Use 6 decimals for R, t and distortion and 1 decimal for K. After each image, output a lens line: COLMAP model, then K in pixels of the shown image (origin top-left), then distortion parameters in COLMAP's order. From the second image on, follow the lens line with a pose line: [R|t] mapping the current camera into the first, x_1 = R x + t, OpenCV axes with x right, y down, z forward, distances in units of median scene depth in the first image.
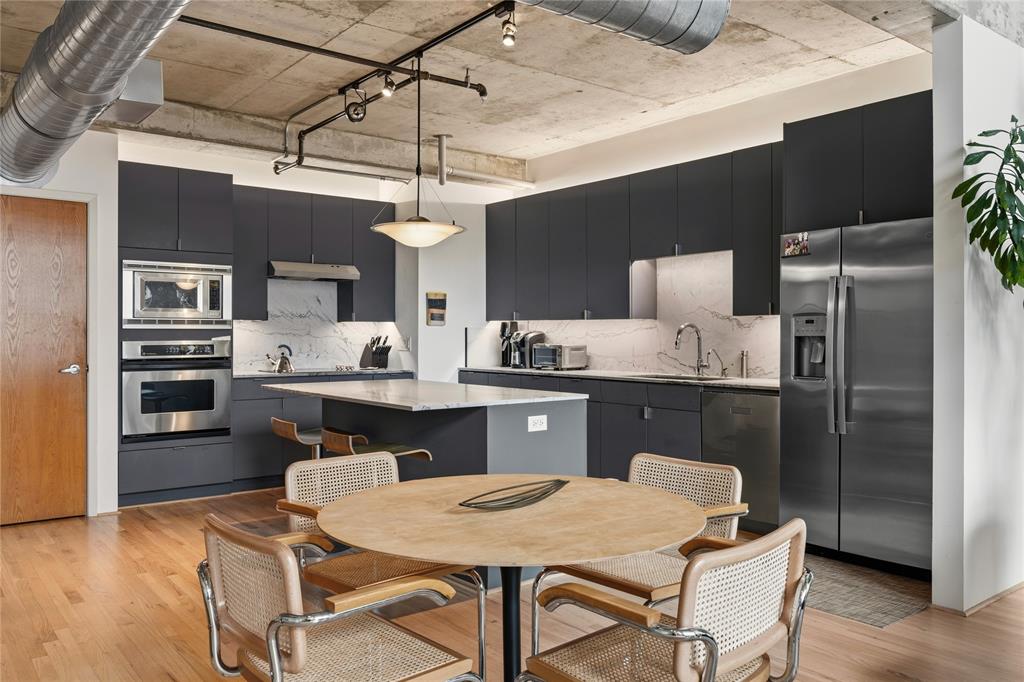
lens RADIAL K [[790.4, 0, 512.0], [0, 790.4, 341.0], [0, 0, 1]] dist [-0.003324, -0.001911]
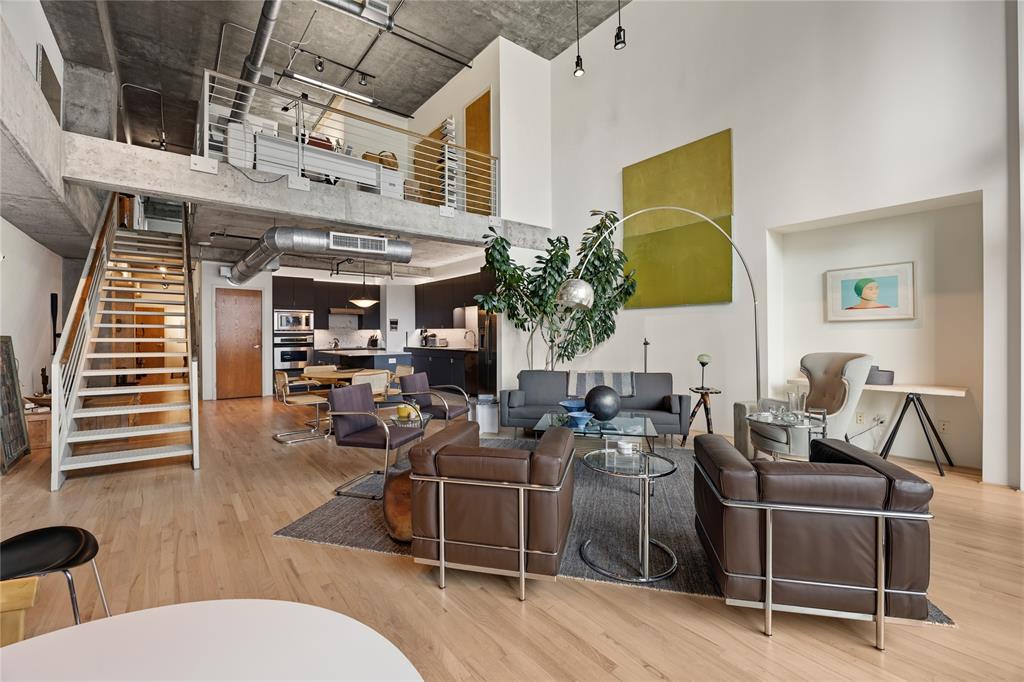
lens RADIAL K [[435.8, 0, 507.7], [0, 435.8, 337.3], [0, 0, 1]] dist [-0.003471, -0.000318]
pose [[0.999983, -0.003576, -0.004533, 0.355668], [0.003578, 0.999994, 0.000399, 0.003090], [0.004532, -0.000415, 0.999990, -0.572302]]
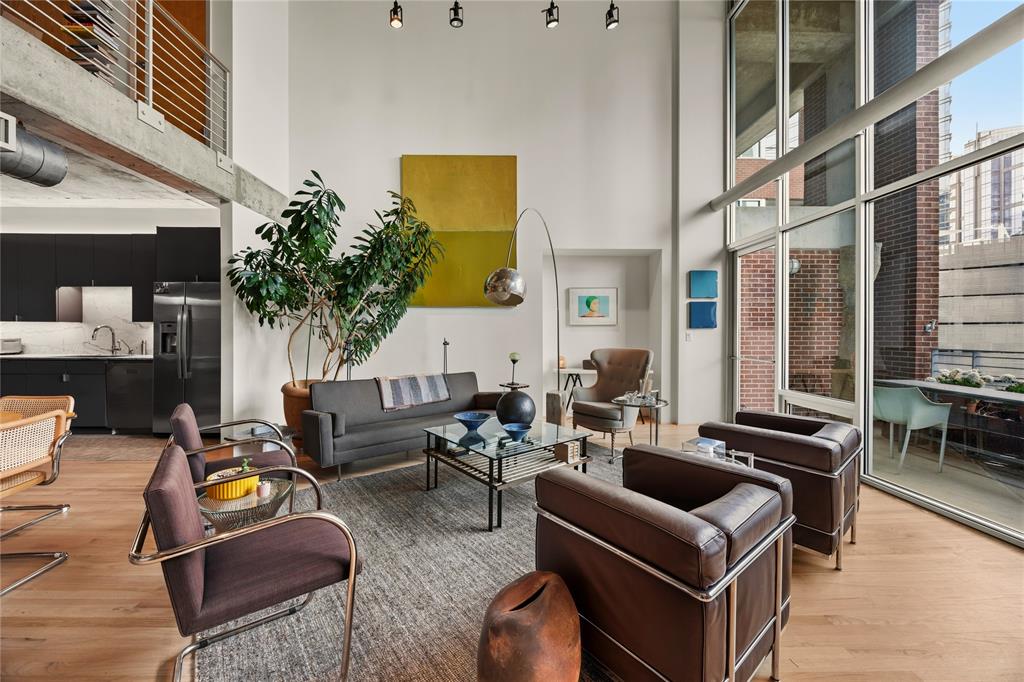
lens RADIAL K [[389.0, 0, 510.1], [0, 389.0, 335.3], [0, 0, 1]] dist [-0.001124, -0.000509]
pose [[0.605492, -0.000123, 0.795852, 0.079687], [0.001123, 0.999999, -0.000700, 0.001582], [-0.795851, 0.001317, 0.605491, -0.236633]]
